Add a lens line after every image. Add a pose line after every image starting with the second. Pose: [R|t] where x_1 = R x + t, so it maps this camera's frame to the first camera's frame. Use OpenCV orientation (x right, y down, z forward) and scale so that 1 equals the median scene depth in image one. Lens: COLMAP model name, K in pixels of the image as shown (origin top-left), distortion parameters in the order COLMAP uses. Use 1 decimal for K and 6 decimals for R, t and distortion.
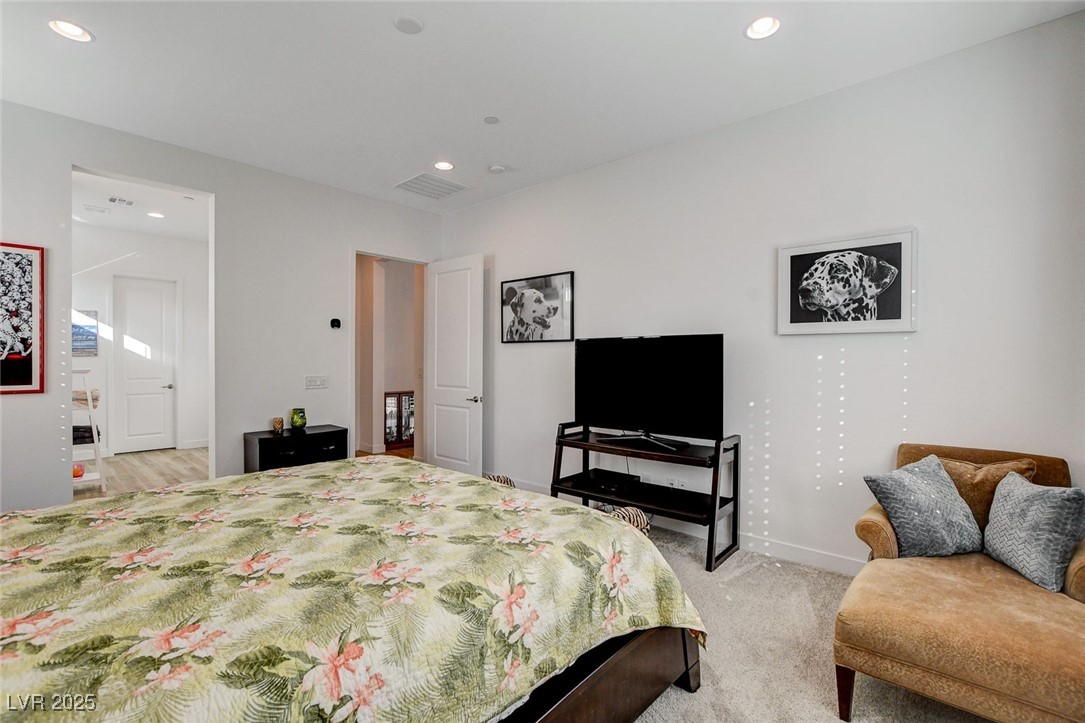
lens RADIAL K [[509.7, 0, 550.9], [0, 509.7, 359.8], [0, 0, 1]] dist [-0.010928, 0.000220]
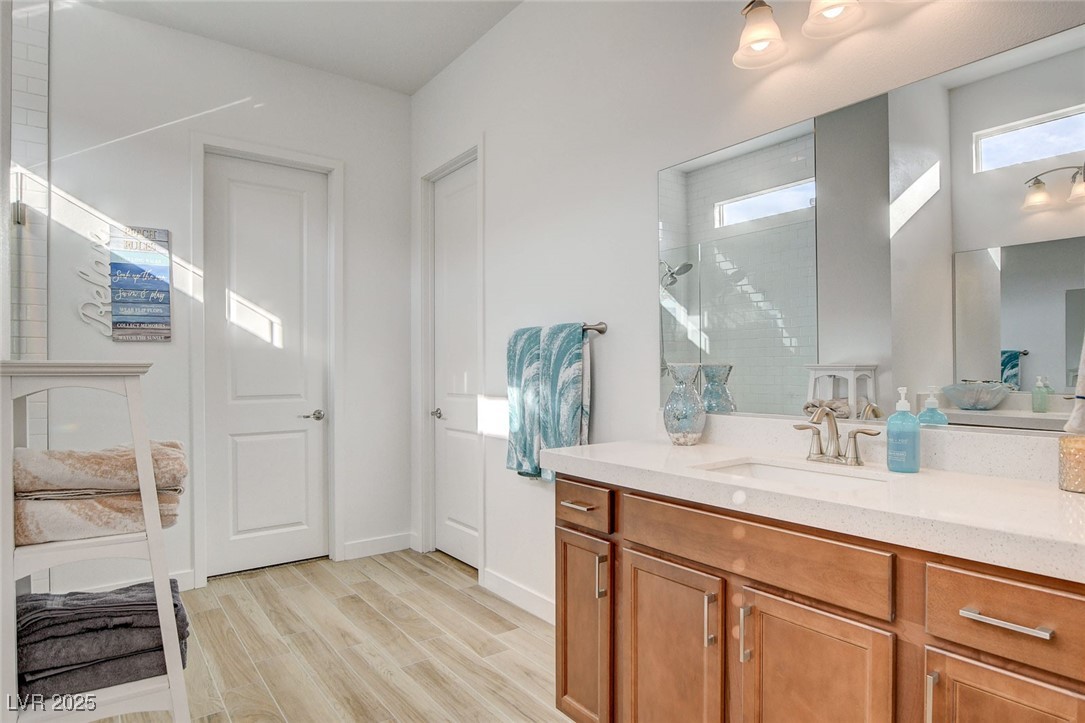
lens RADIAL K [[610.8, 0, 543.7], [0, 610.8, 367.8], [0, 0, 1]] dist [-0.021030, 0.000283]
pose [[0.985001, -0.004664, -0.172486, -0.518961], [0.003702, 0.999976, -0.005901, 0.018514], [0.172509, 0.005173, 0.984994, 0.572996]]
